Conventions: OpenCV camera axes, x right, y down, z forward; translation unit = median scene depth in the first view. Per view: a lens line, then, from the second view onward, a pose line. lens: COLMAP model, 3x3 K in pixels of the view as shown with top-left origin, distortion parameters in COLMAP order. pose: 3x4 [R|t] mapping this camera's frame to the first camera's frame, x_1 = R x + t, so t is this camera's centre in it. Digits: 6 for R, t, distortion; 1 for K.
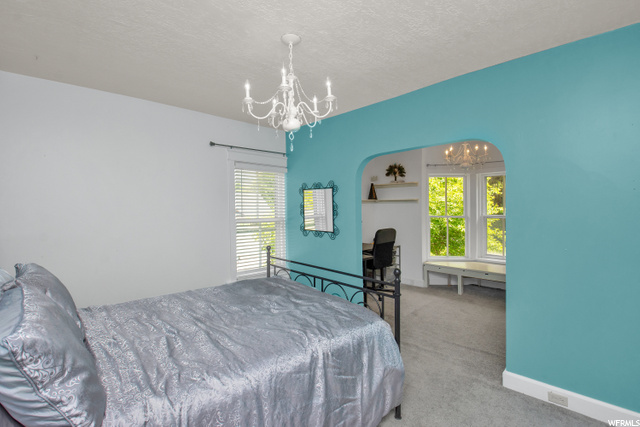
lens RADIAL K [[288.0, 0, 320.0], [0, 288.0, 213.5], [0, 0, 1]] dist [-0.000730, -0.000021]
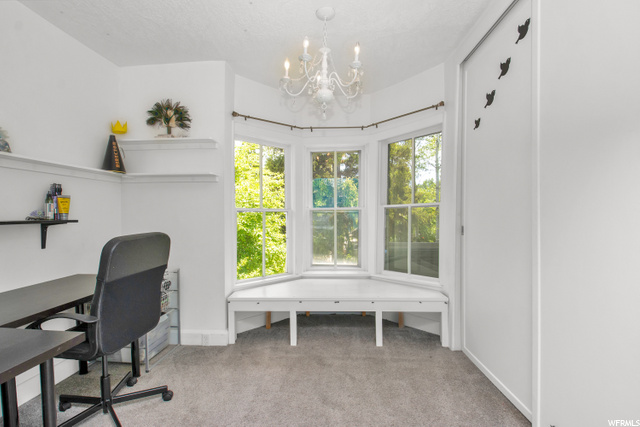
lens RADIAL K [[288.0, 0, 320.0], [0, 288.0, 213.5], [0, 0, 1]] dist [-0.000730, -0.000021]
pose [[0.740199, 0.006265, 0.672359, 0.125644], [0.011857, 0.999680, -0.022368, 0.033605], [-0.672284, 0.024528, 0.739887, 0.474510]]
